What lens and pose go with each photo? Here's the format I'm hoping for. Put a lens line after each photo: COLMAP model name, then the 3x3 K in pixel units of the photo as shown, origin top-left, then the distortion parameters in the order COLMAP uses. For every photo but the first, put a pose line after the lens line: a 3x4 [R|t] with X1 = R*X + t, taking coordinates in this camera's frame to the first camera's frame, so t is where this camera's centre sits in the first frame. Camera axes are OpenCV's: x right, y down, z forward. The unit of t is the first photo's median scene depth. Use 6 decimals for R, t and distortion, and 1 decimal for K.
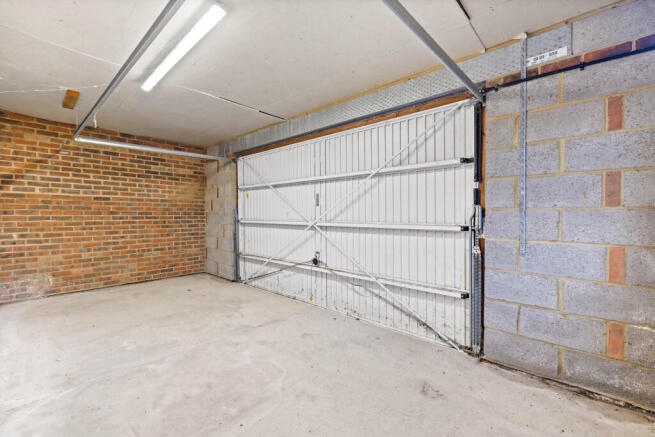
lens RADIAL K [[280.4, 0, 326.7], [0, 280.4, 217.1], [0, 0, 1]] dist [0.001916, 0.000328]
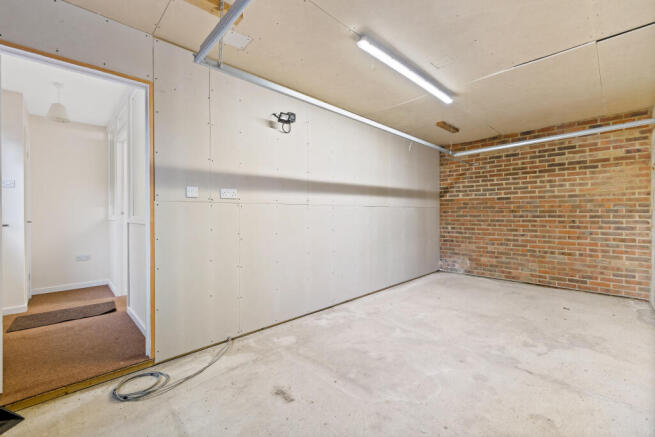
lens RADIAL K [[280.4, 0, 326.5], [0, 280.4, 217.2], [0, 0, 1]] dist [0.001916, 0.000328]
pose [[-0.068411, 0.009180, -0.997615, 0.346226], [-0.006105, 0.999935, 0.009620, 0.001044], [0.997639, 0.006749, -0.068350, 0.388181]]
